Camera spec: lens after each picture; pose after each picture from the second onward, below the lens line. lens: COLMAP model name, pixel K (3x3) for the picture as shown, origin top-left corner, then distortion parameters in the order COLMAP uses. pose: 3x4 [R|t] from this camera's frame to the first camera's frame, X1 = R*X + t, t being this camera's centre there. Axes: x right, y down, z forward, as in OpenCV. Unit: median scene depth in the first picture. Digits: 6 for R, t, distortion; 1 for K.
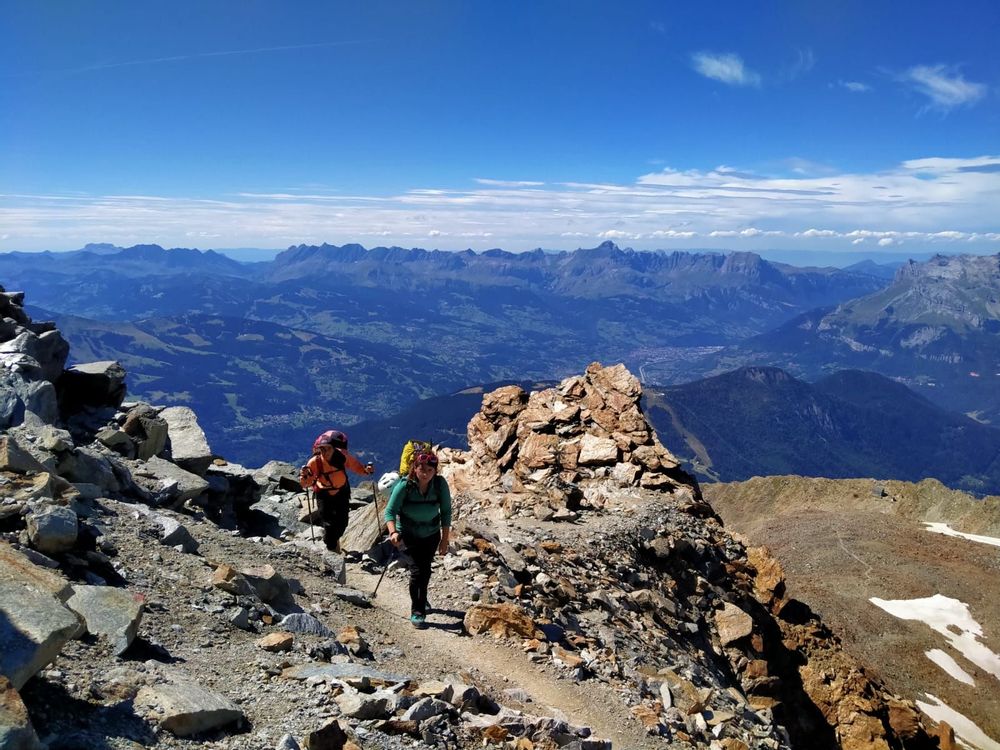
lens RADIAL K [[817.5, 0, 507.9], [0, 817.5, 383.7], [0, 0, 1]] dist [0.048409, -0.049932]
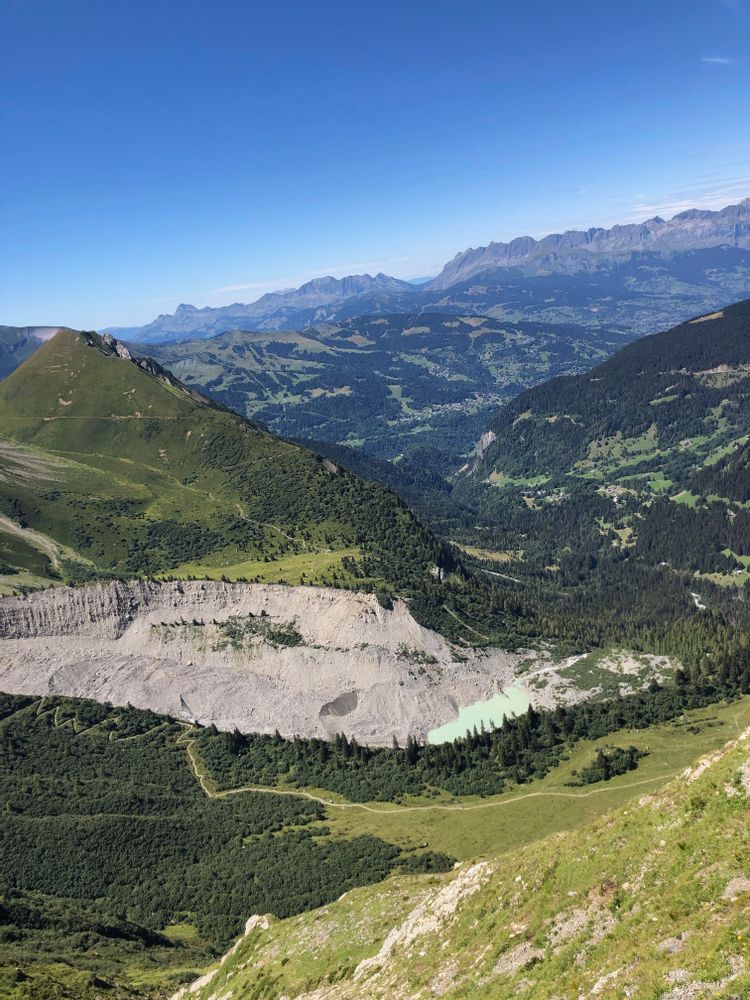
lens RADIAL K [[817.5, 0, 389.8], [0, 817.5, 492.4], [0, 0, 1]] dist [0.048409, -0.049932]
pose [[0.929991, -0.066911, -0.361441, -0.029700], [0.104054, 0.990994, 0.084278, 0.040566], [0.352547, -0.115987, 0.928578, 0.145065]]
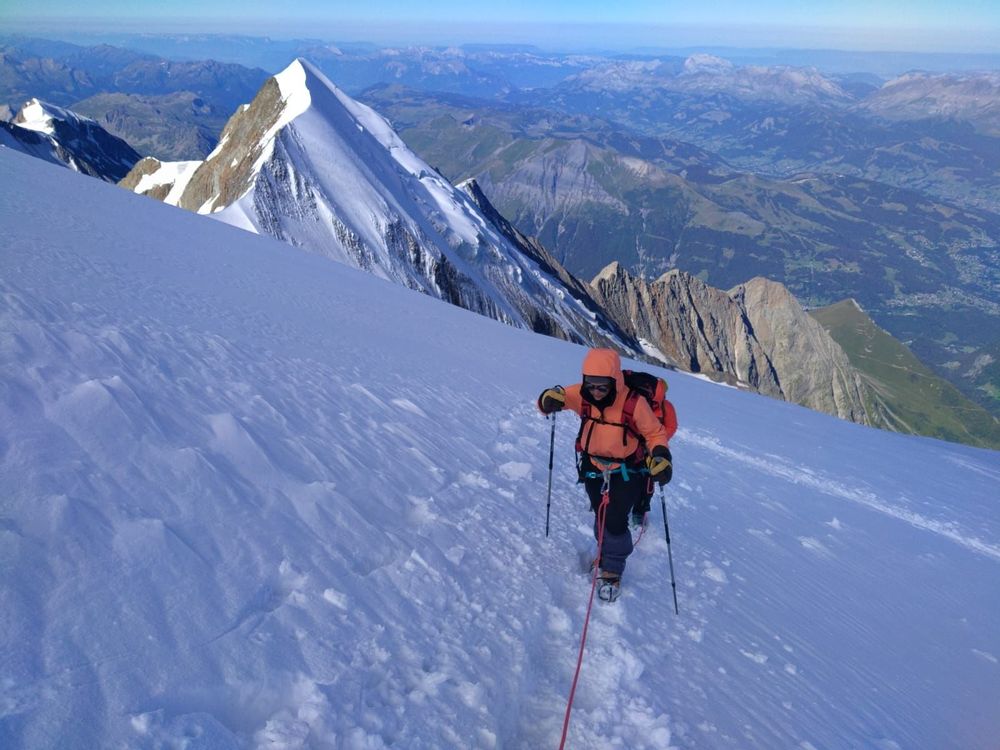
lens RADIAL K [[848.2, 0, 503.1], [0, 848.2, 373.0], [0, 0, 1]] dist [0.008217, -0.049104]
pose [[0.811344, 0.233229, -0.536027, -0.076501], [-0.109396, 0.961340, 0.252701, -0.073019], [0.574241, -0.146389, 0.805492, -0.268454]]
